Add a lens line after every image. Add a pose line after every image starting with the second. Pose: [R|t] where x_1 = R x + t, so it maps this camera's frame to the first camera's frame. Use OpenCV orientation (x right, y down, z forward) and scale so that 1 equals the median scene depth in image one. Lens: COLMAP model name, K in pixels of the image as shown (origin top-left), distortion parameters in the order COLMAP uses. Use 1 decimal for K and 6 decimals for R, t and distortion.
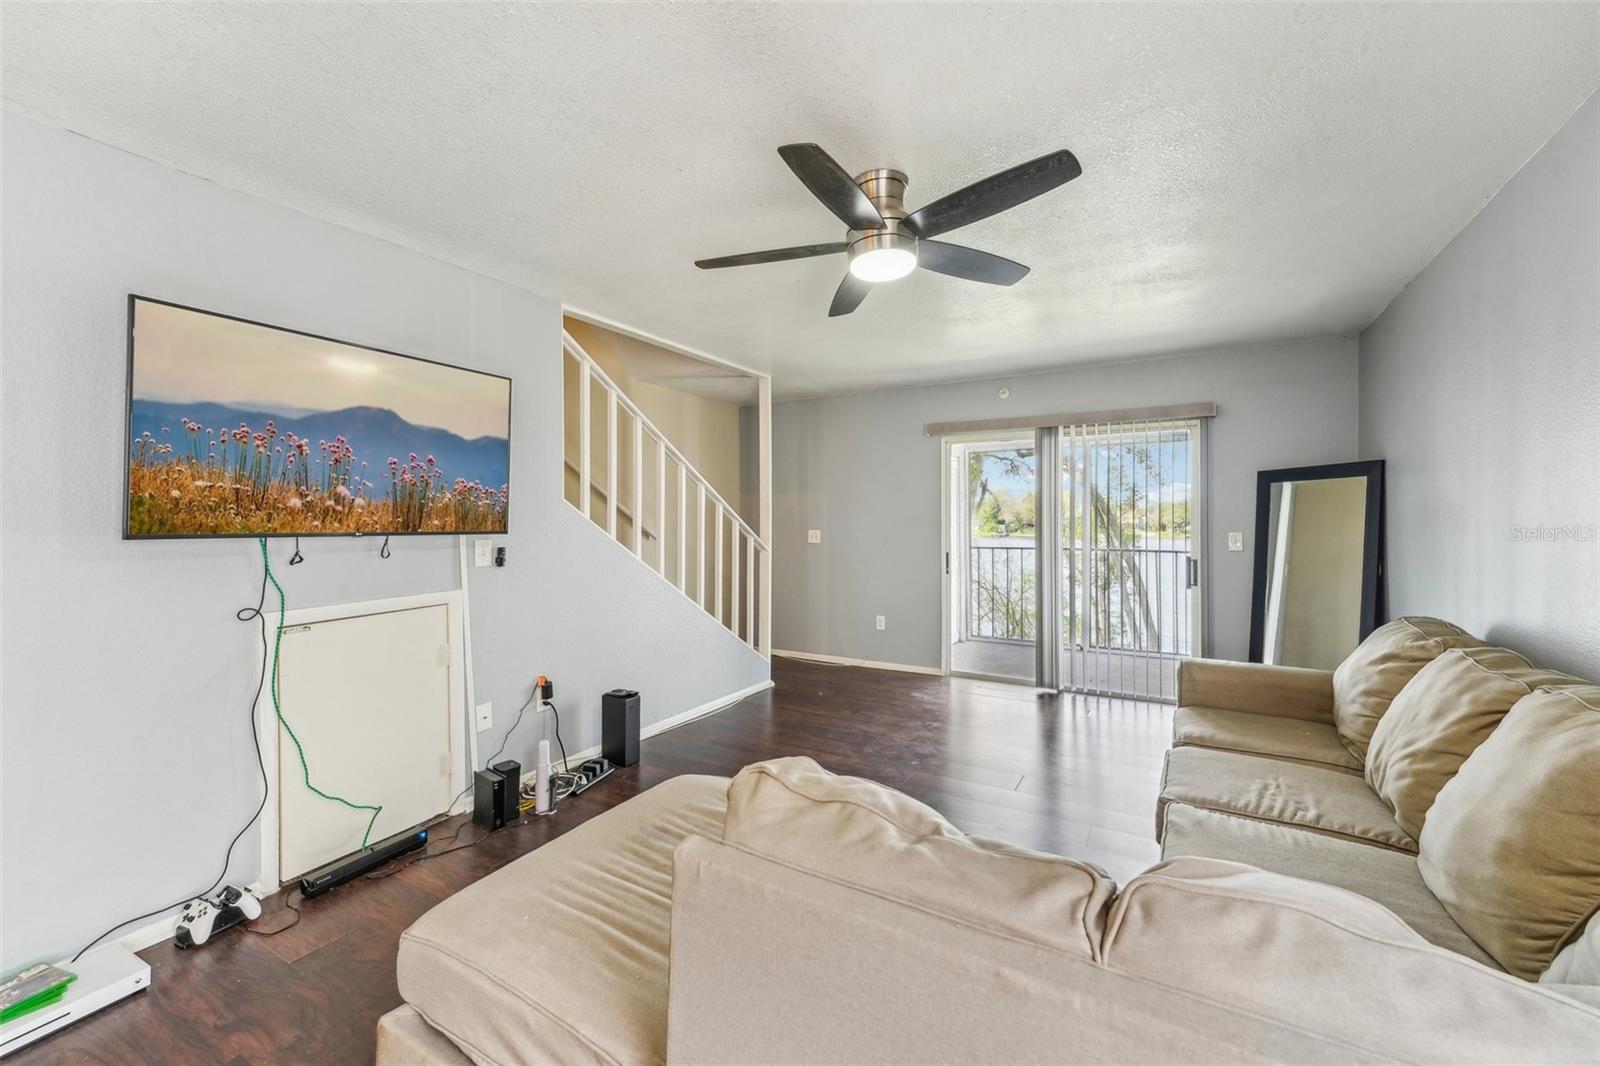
lens RADIAL K [[638.9, 0, 799.3], [0, 638.9, 519.9], [0, 0, 1]] dist [0.018055, -0.005690]
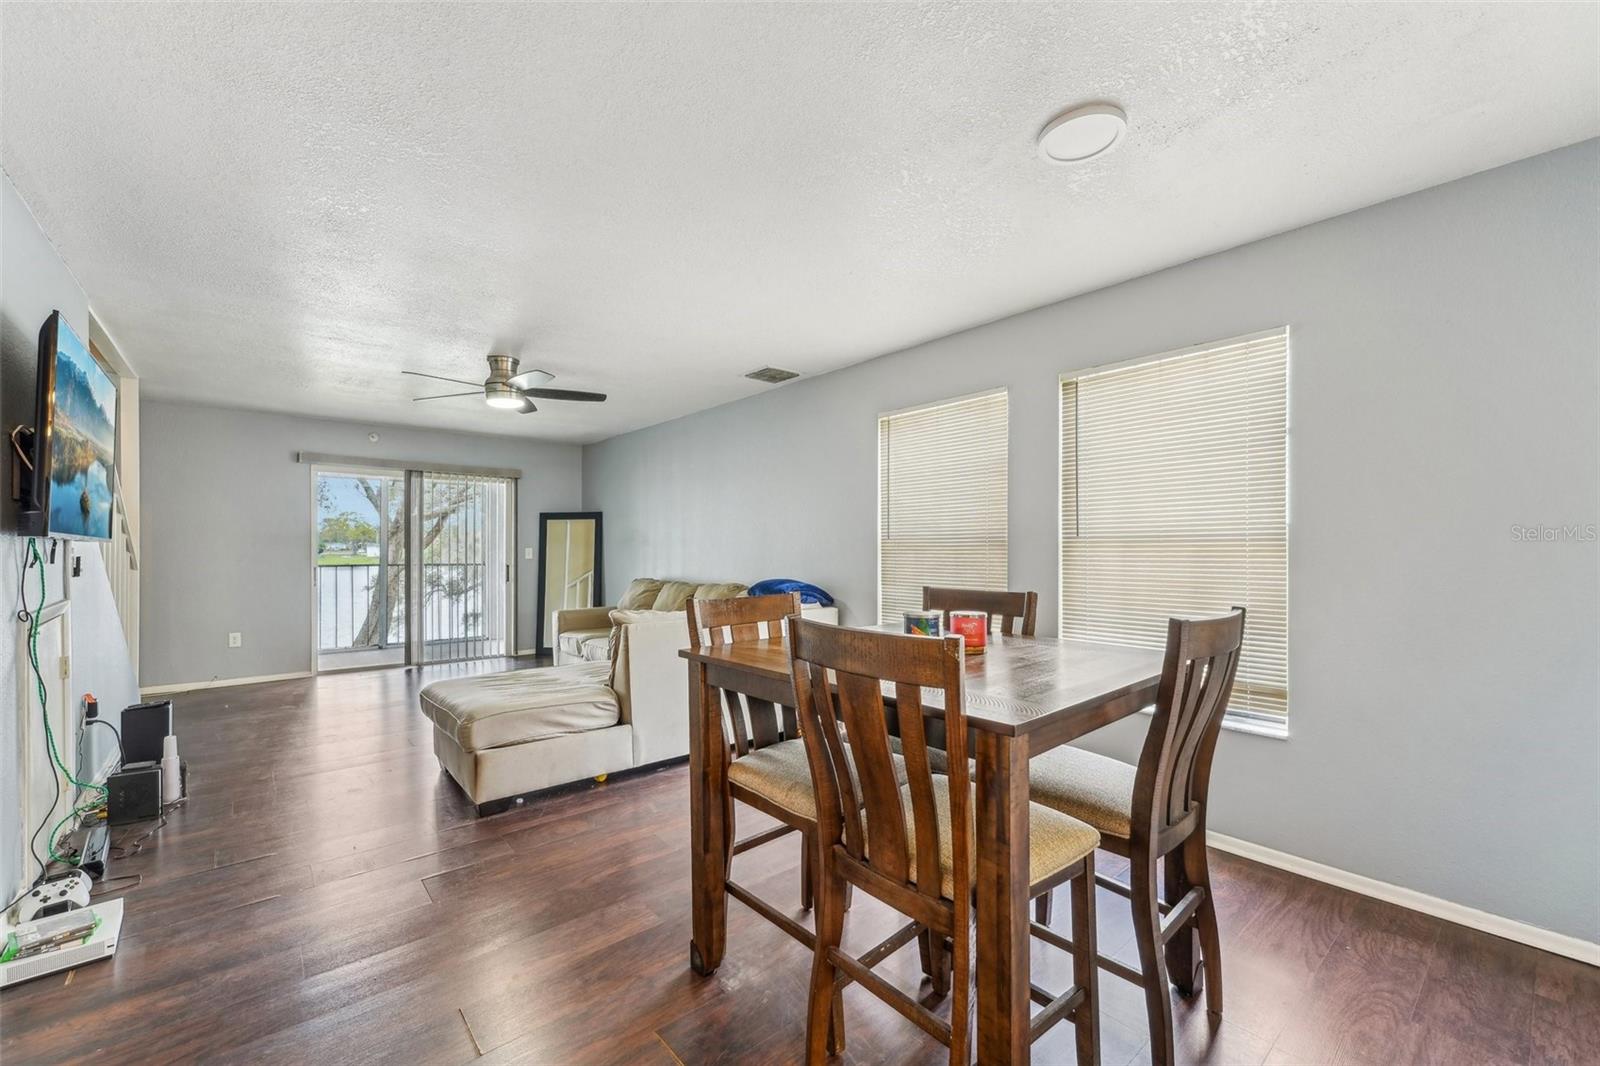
lens RADIAL K [[653.6, 0, 788.4], [0, 653.6, 550.5], [0, 0, 1]] dist [-0.000579, -0.000061]
pose [[0.344379, -0.002213, 0.938828, -0.908462], [-0.004566, 0.999981, 0.004032, 0.020790], [-0.938820, -0.005675, 0.344362, -0.304253]]
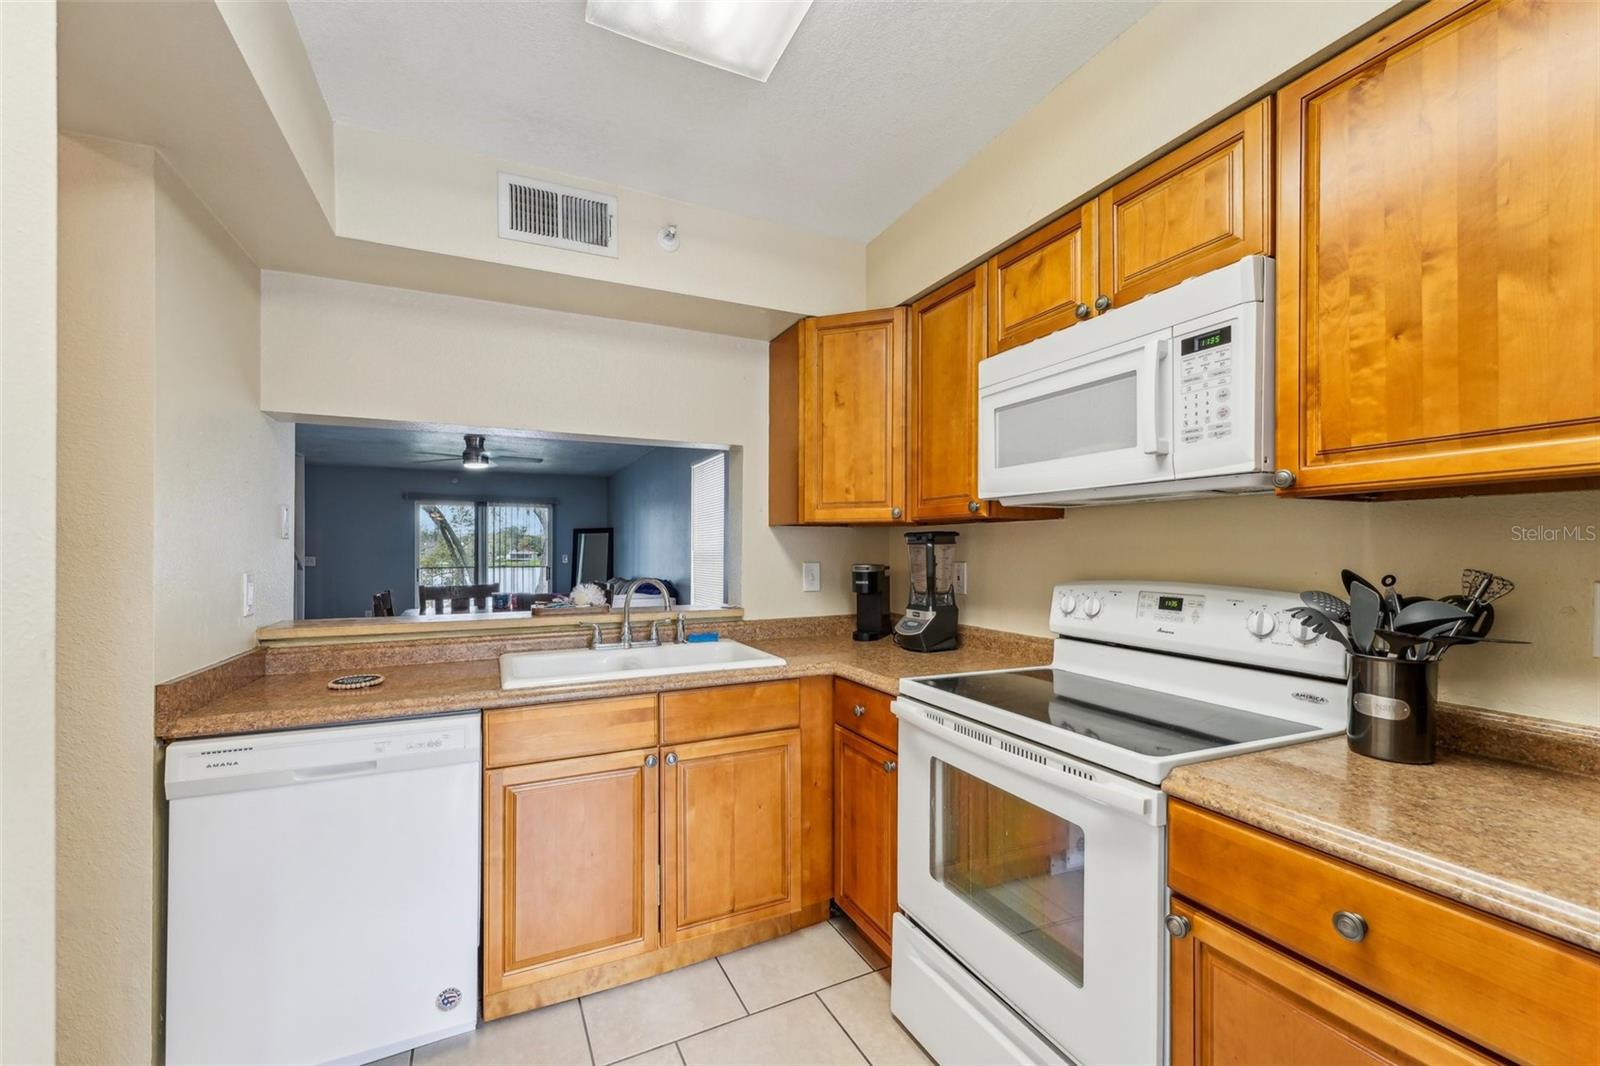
lens RADIAL K [[660.9, 0, 793.6], [0, 660.9, 540.5], [0, 0, 1]] dist [-0.001084, -0.000273]
pose [[0.574677, 0.009935, 0.818320, -0.984338], [0.001378, 0.999913, -0.013107, -0.002236], [-0.818379, 0.008660, 0.574613, -1.280990]]
